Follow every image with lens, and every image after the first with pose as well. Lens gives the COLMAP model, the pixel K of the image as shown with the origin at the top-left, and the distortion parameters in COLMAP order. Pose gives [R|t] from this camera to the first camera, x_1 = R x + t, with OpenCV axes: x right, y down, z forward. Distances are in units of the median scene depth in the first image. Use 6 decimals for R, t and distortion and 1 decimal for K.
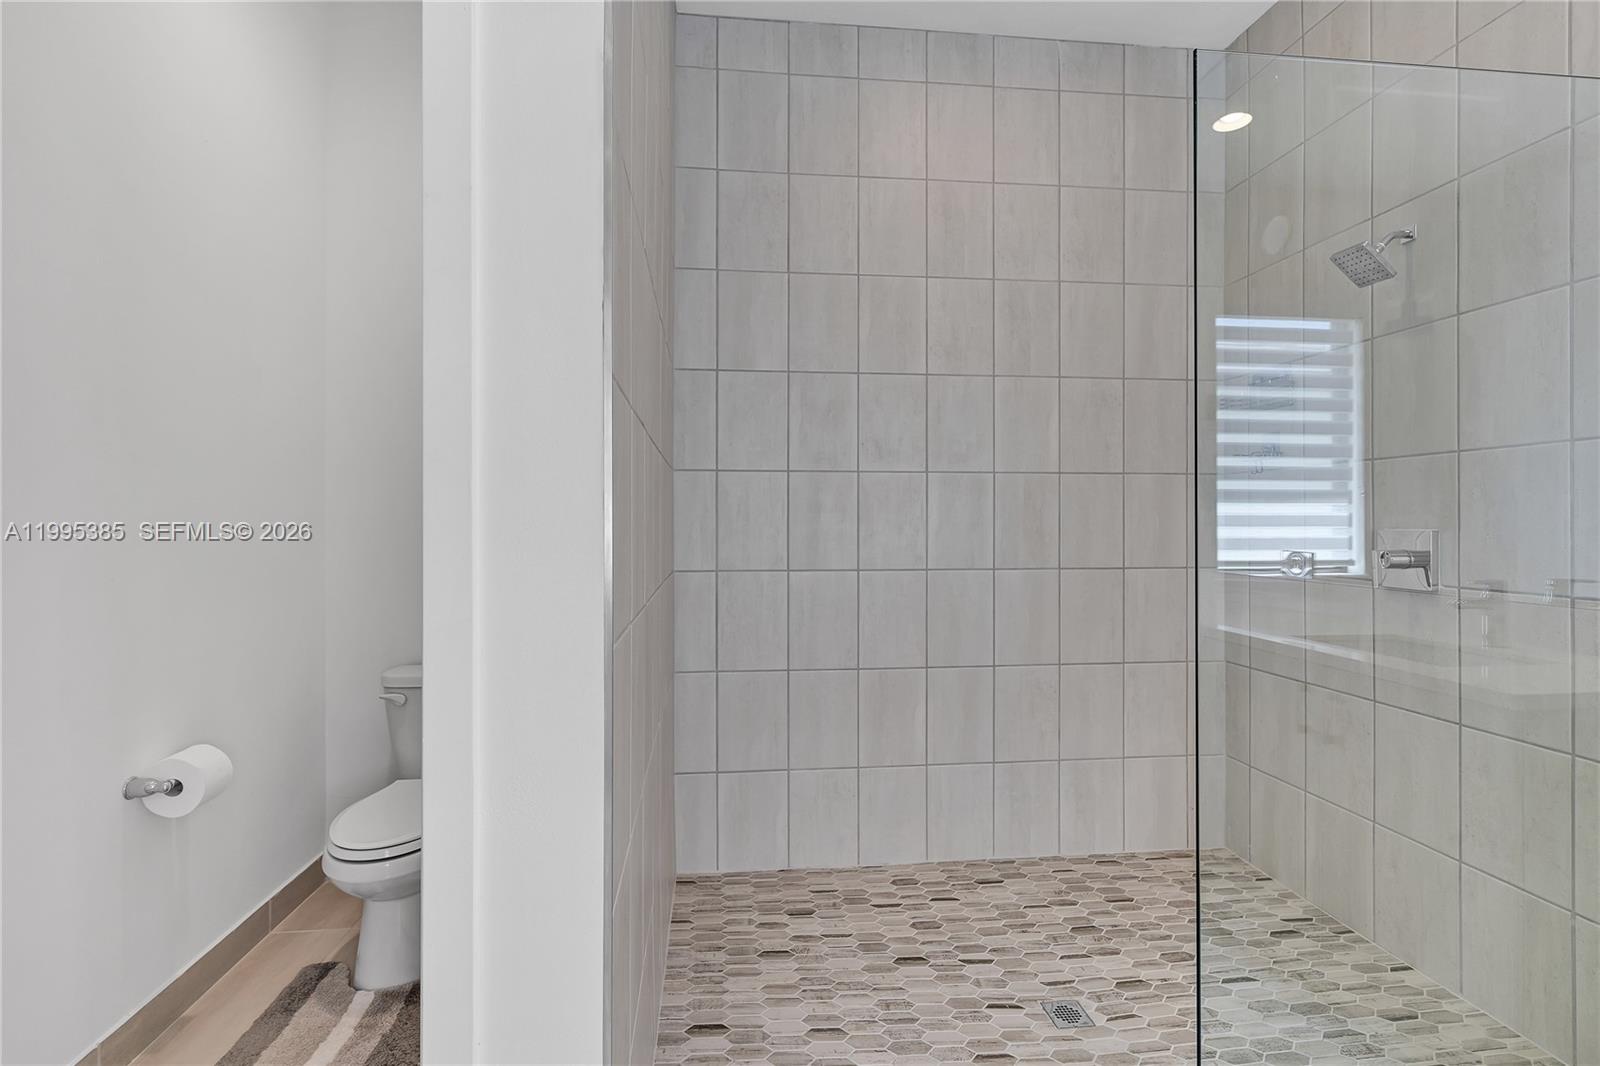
lens RADIAL K [[740.5, 0, 797.9], [0, 740.5, 517.8], [0, 0, 1]] dist [0.004769, -0.000359]
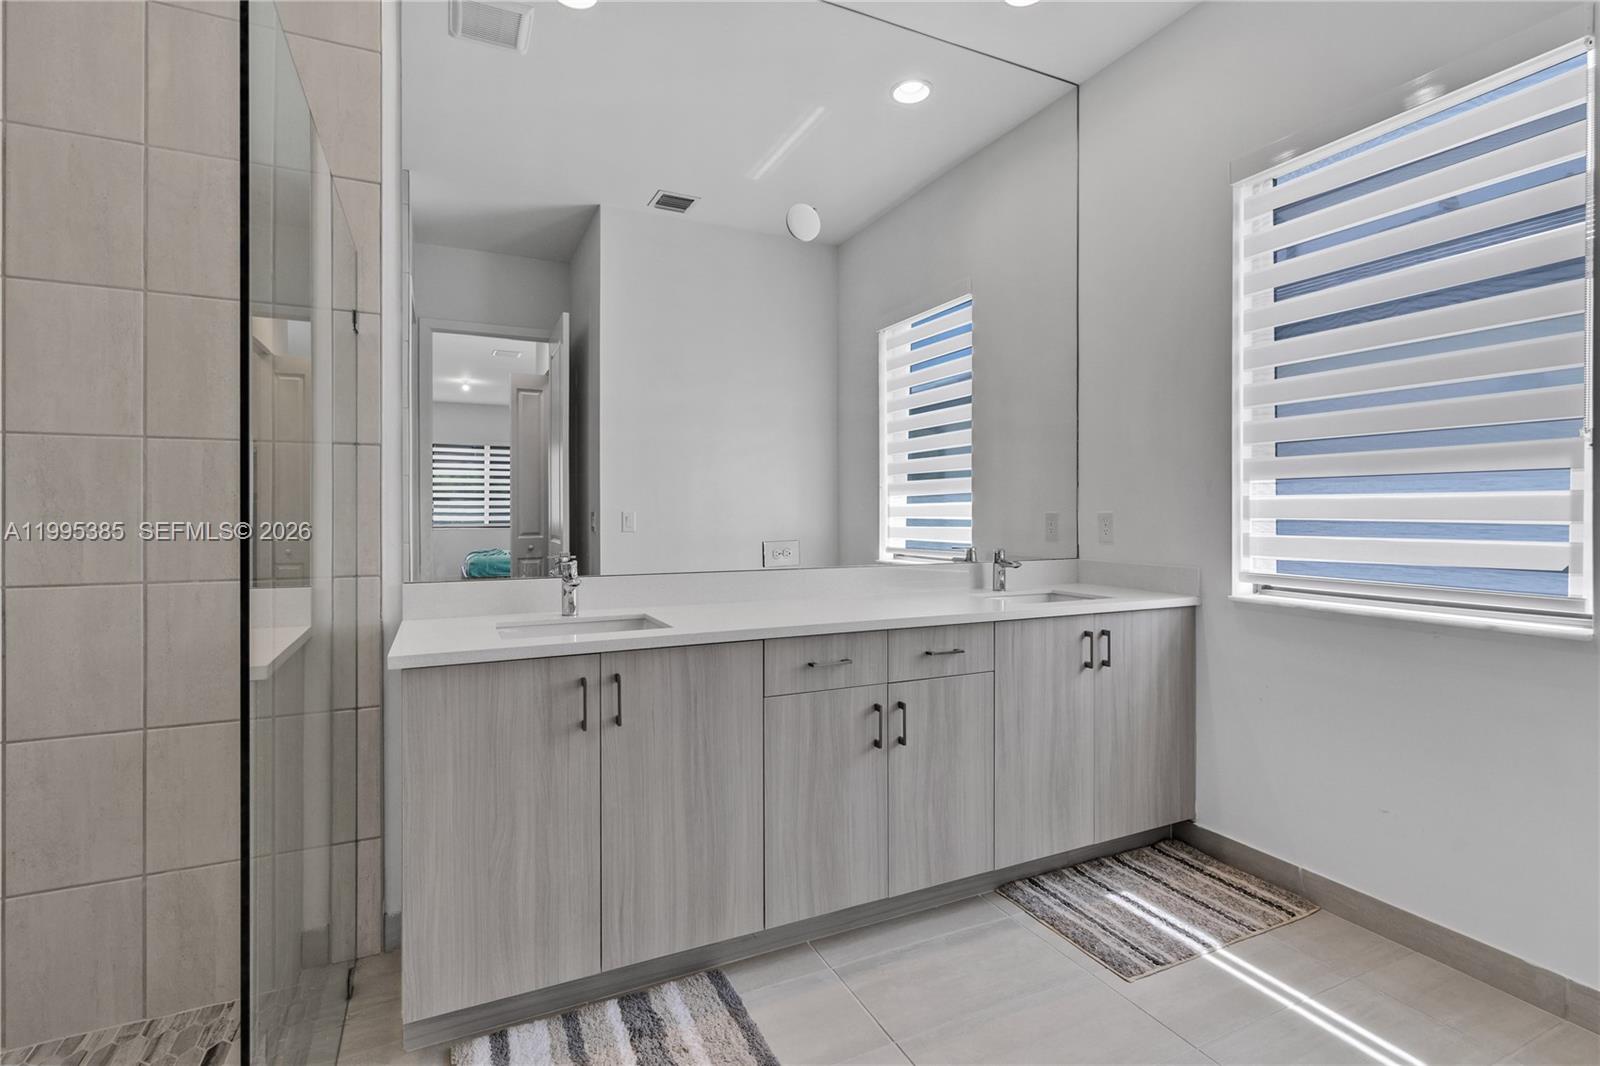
lens RADIAL K [[740.5, 0, 797.9], [0, 740.5, 517.8], [0, 0, 1]] dist [0.004769, -0.000359]
pose [[-0.324947, -0.006131, 0.945712, -0.163240], [-0.006158, 0.999972, 0.004367, 0.001290], [-0.945712, -0.004404, -0.324976, 0.264964]]
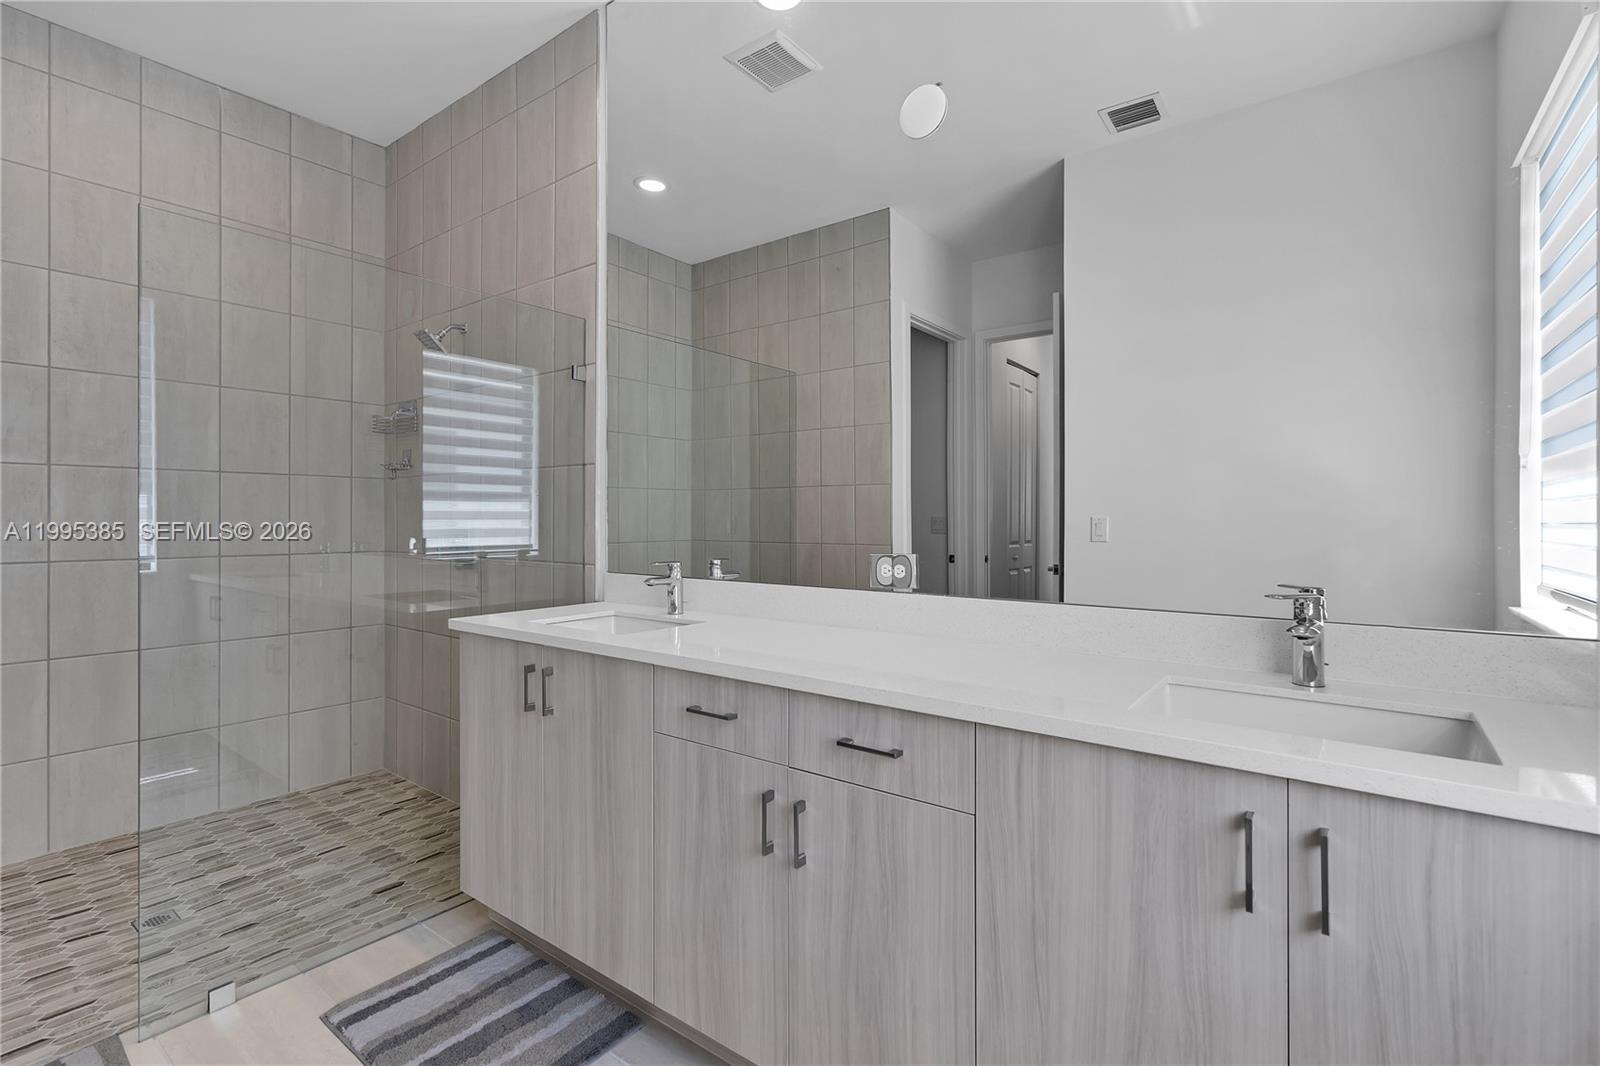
lens RADIAL K [[740.5, 0, 797.9], [0, 740.5, 517.8], [0, 0, 1]] dist [0.004769, -0.000359]
pose [[0.697187, 0.002670, 0.716884, 0.161096], [-0.007930, 0.999961, 0.003988, -0.001802], [-0.716845, -0.008466, 0.697181, -0.431695]]
